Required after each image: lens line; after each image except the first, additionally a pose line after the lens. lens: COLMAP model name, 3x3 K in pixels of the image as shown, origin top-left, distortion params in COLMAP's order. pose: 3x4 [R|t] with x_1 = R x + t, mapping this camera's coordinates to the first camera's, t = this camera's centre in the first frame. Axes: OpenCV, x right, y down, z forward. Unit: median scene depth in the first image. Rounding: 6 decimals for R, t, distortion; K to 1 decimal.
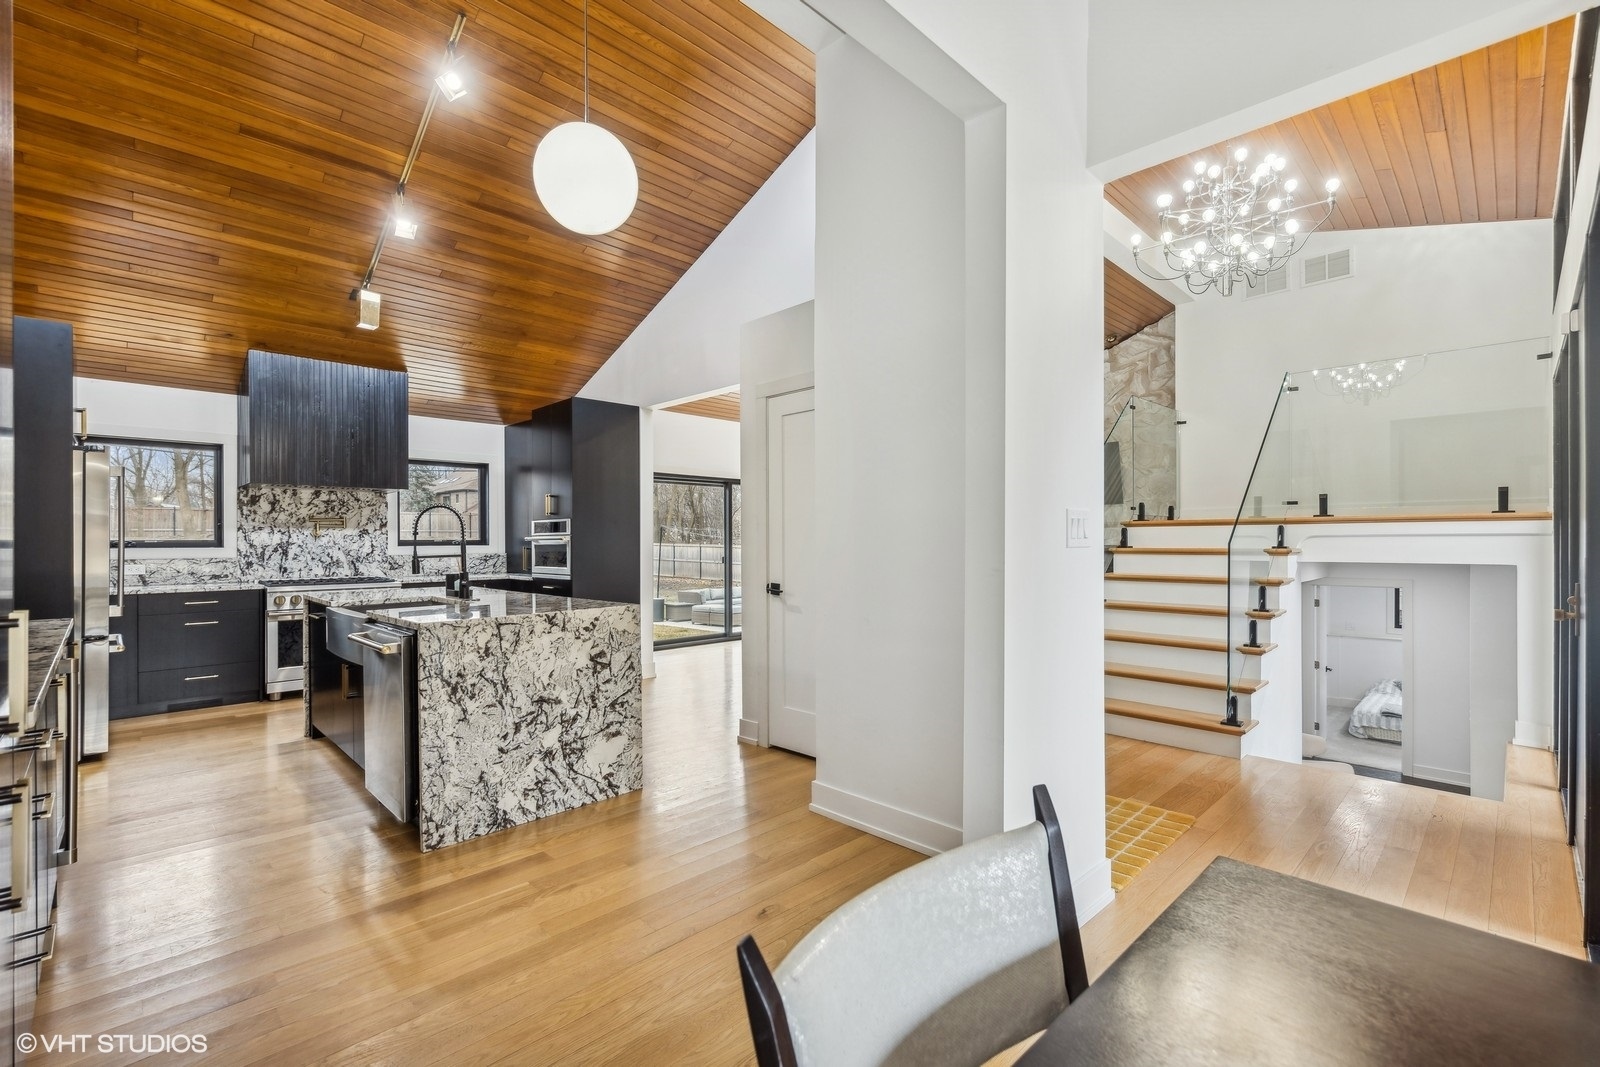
lens RADIAL K [[709.6, 0, 804.4], [0, 709.6, 538.0], [0, 0, 1]] dist [-0.000088, -0.000208]
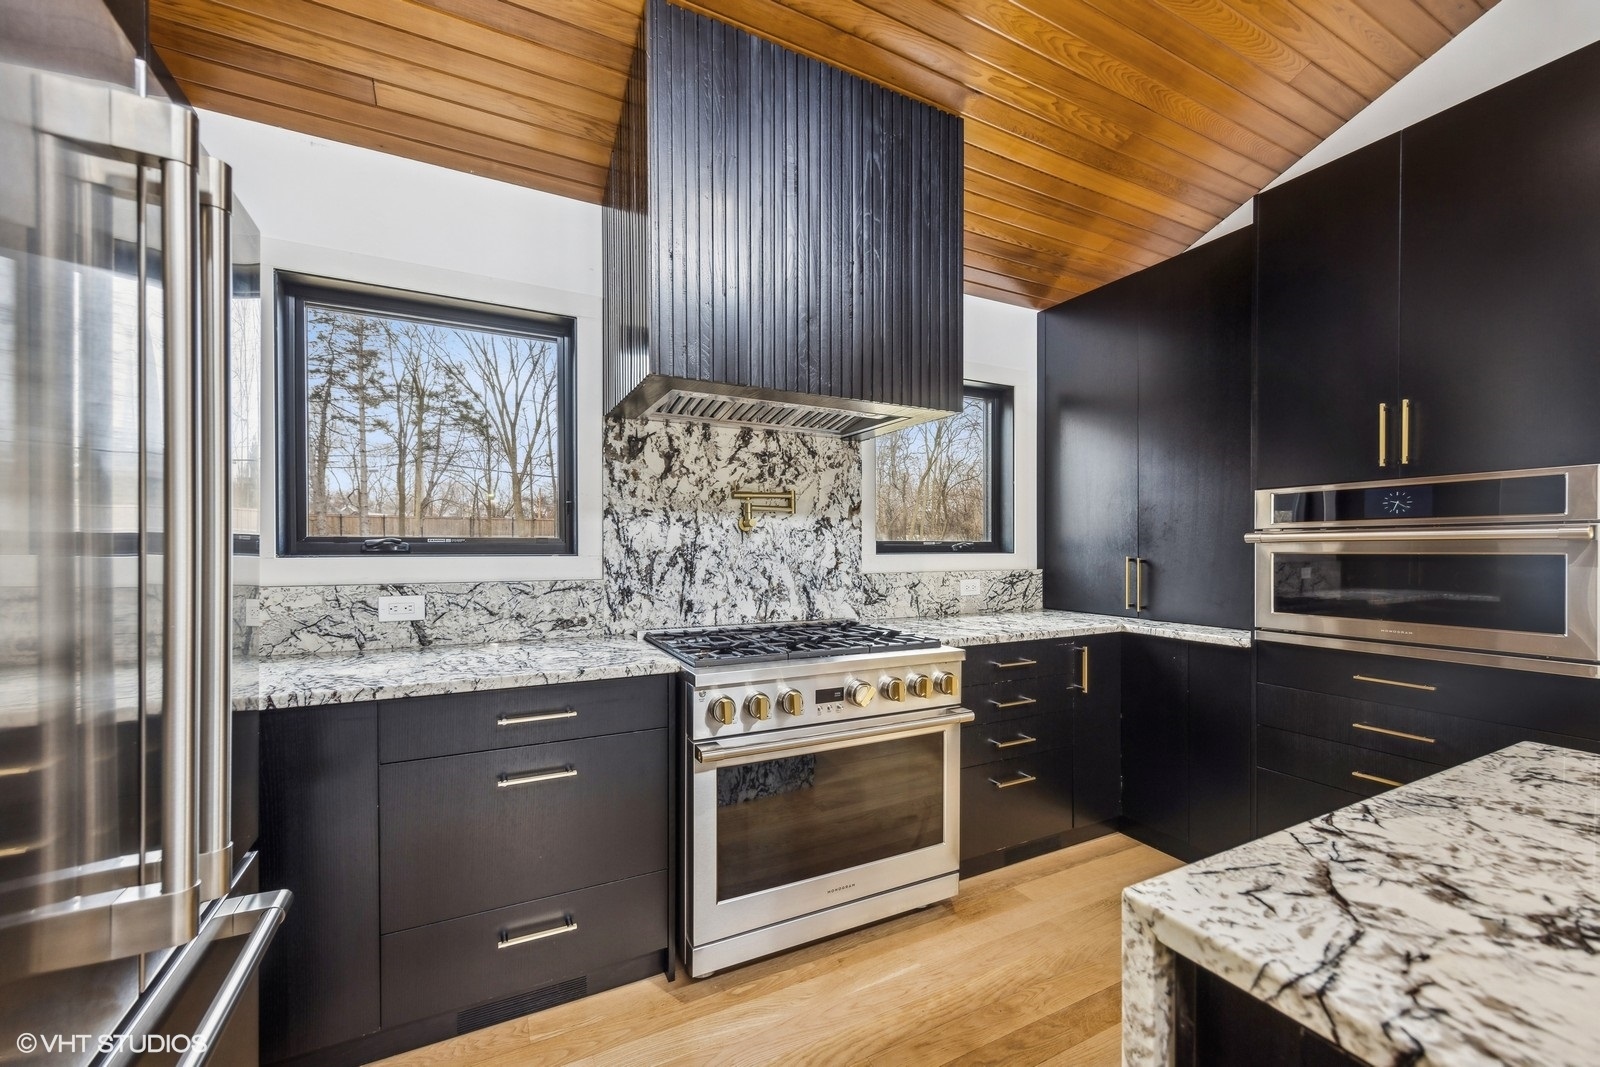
lens RADIAL K [[637.0, 0, 785.3], [0, 637.0, 554.7], [0, 0, 1]] dist [0.000395, -0.000122]
pose [[0.947802, 0.008021, -0.318759, -0.546115], [-0.003172, 0.999871, 0.015728, 0.005998], [0.318844, -0.013896, 0.947705, 0.638762]]
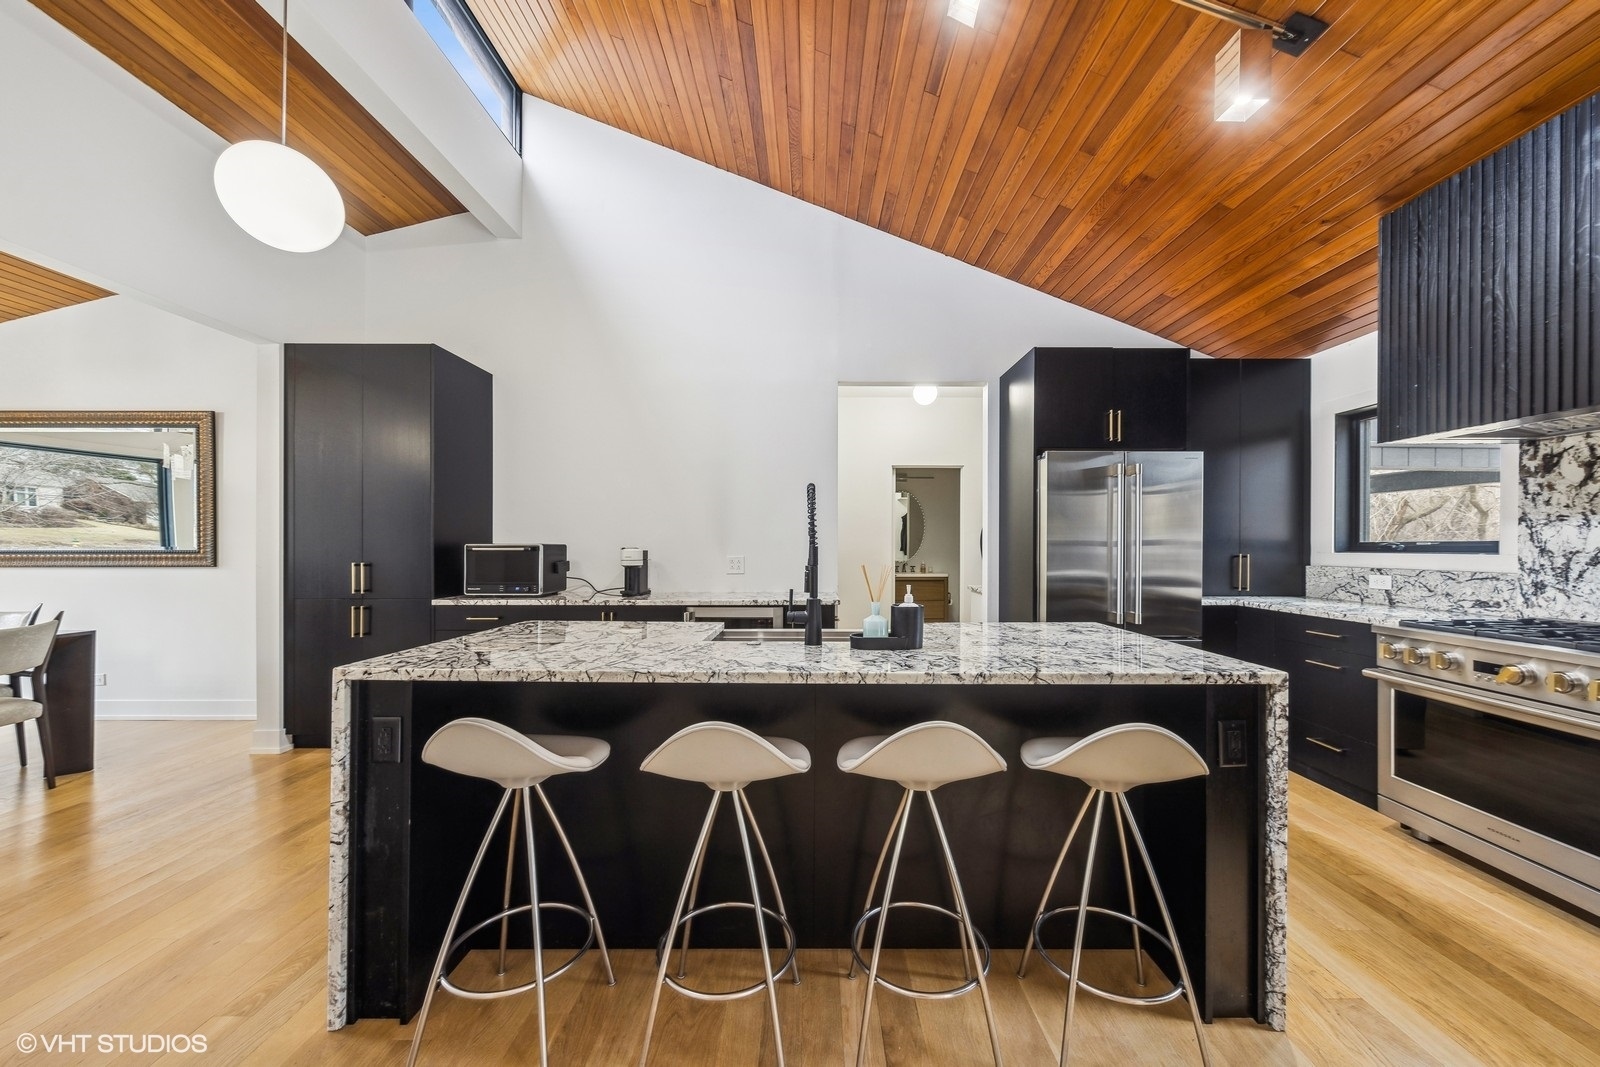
lens RADIAL K [[584.3, 0, 807.5], [0, 584.3, 543.5], [0, 0, 1]] dist [0.001972, 0.000053]
pose [[-0.711914, 0.004430, -0.702253, -0.090437], [0.009981, 0.999943, -0.003811, 0.001025], [0.702196, -0.009723, -0.711917, 0.898386]]
